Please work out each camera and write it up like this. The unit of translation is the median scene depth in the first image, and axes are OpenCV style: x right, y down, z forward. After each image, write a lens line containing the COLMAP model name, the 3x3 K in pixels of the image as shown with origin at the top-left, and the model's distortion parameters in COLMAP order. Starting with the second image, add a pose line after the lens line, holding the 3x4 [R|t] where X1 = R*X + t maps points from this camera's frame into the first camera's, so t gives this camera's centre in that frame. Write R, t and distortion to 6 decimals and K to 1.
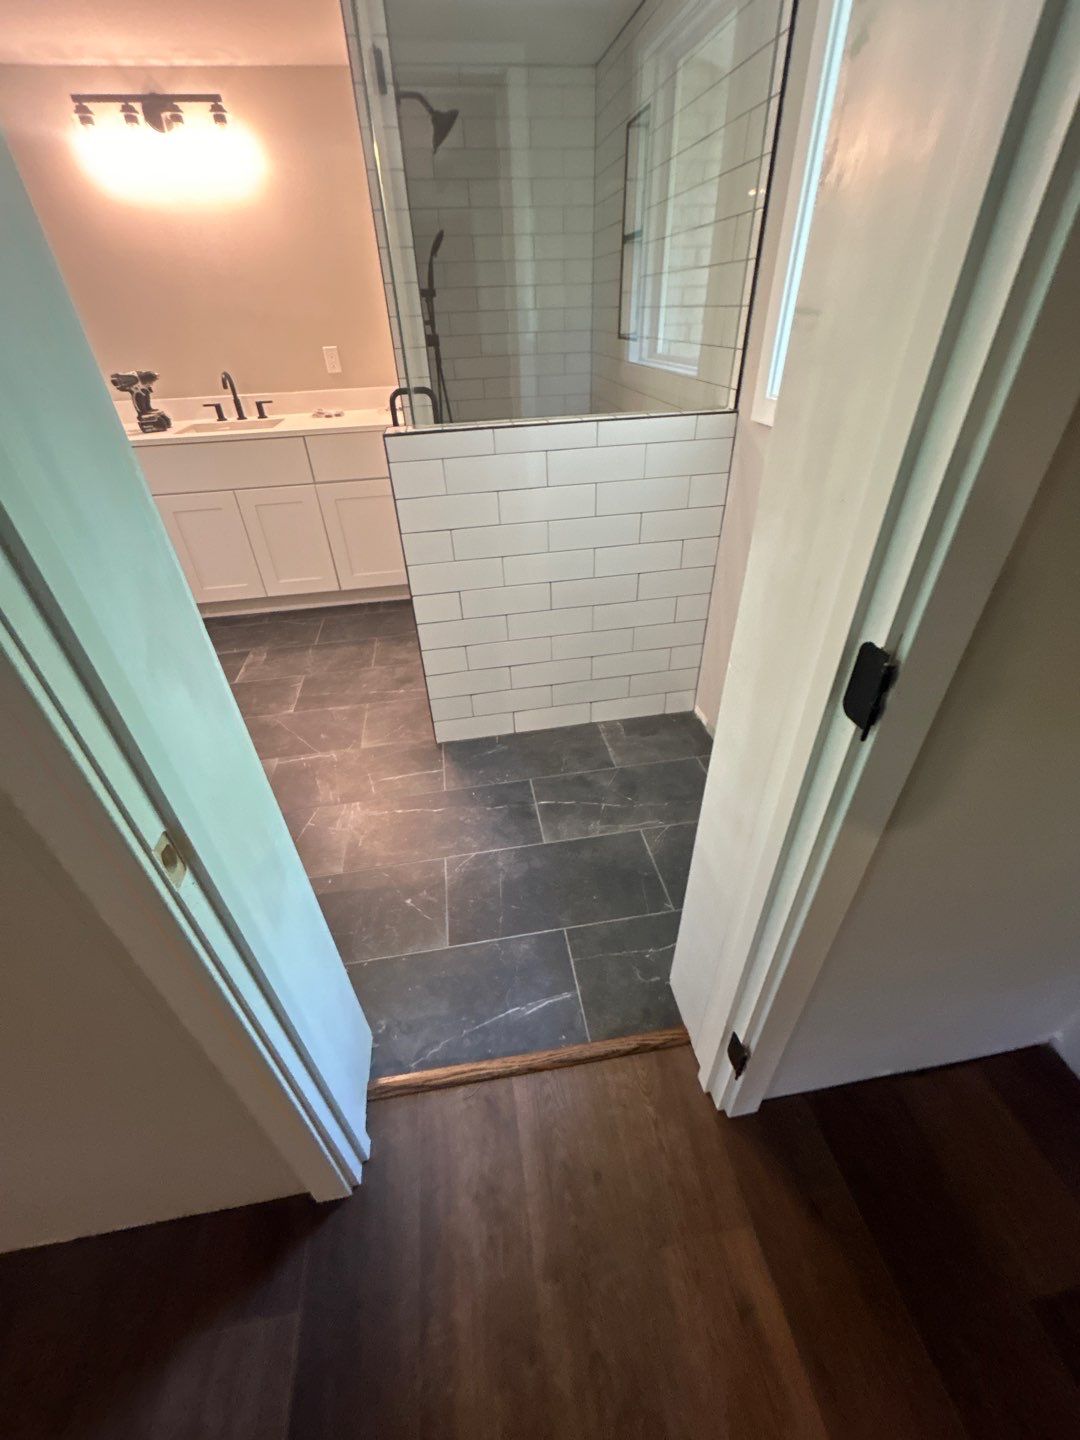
lens RADIAL K [[578.5, 0, 538.4], [0, 578.5, 721.5], [0, 0, 1]] dist [-0.004173, 0.000453]
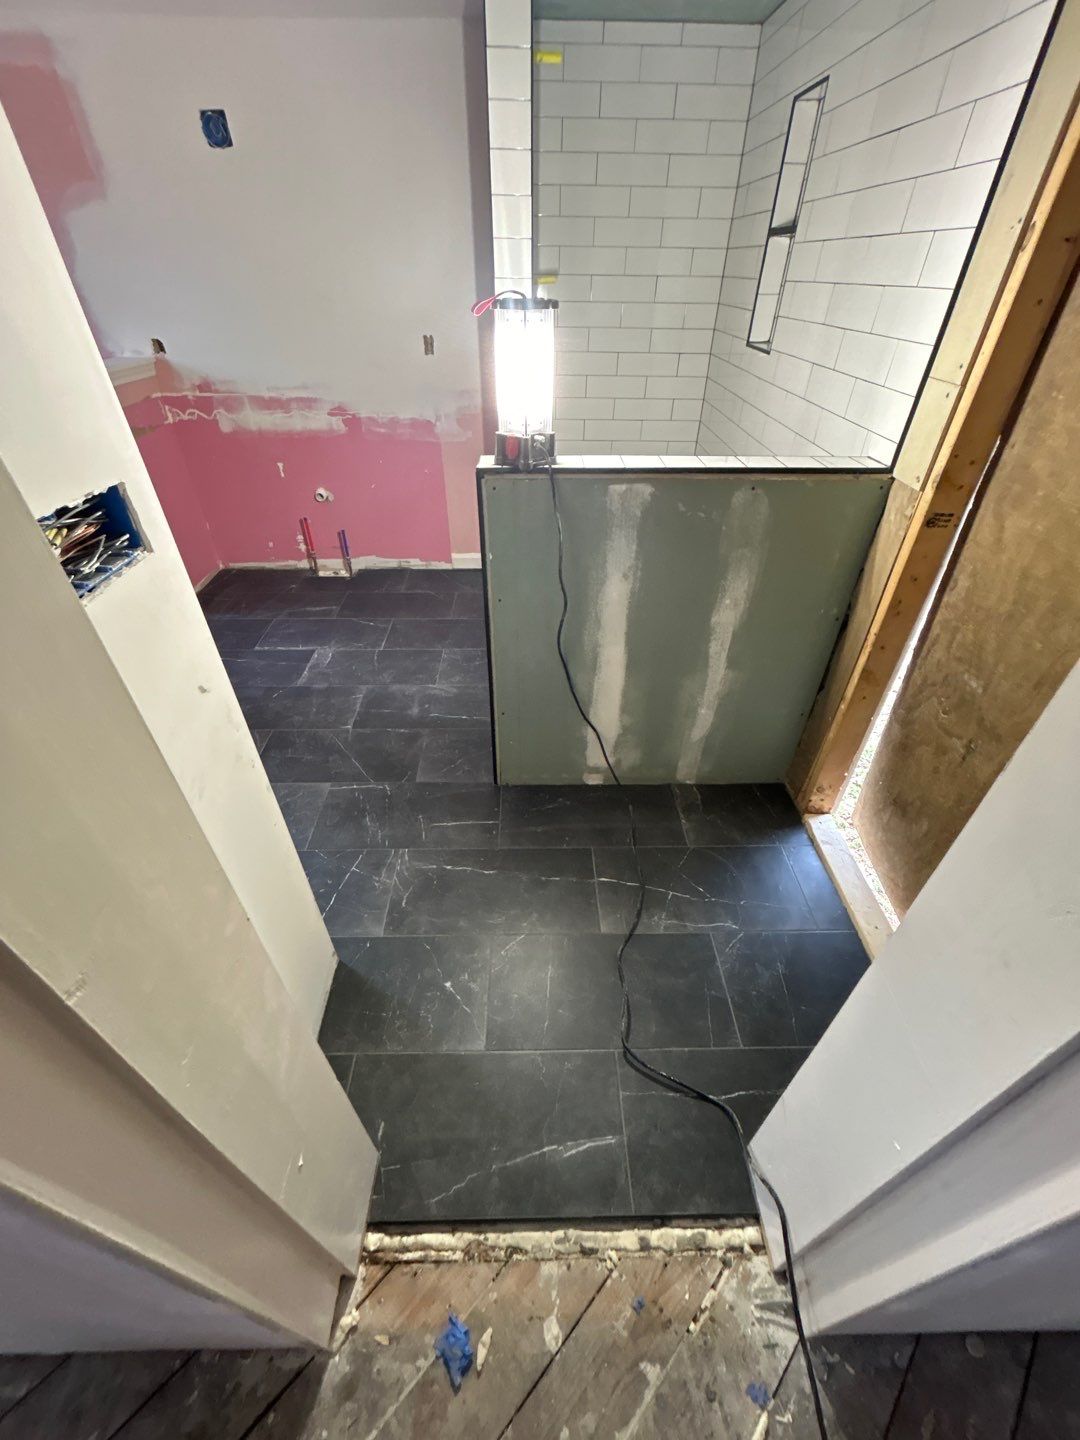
lens RADIAL K [[578.5, 0, 542.7], [0, 578.5, 720.8], [0, 0, 1]] dist [-0.004173, 0.000453]
pose [[0.989552, 0.117679, -0.083294, -0.032747], [-0.113771, 0.992237, 0.050216, -0.113466], [0.088557, -0.040215, 0.995259, 0.077954]]
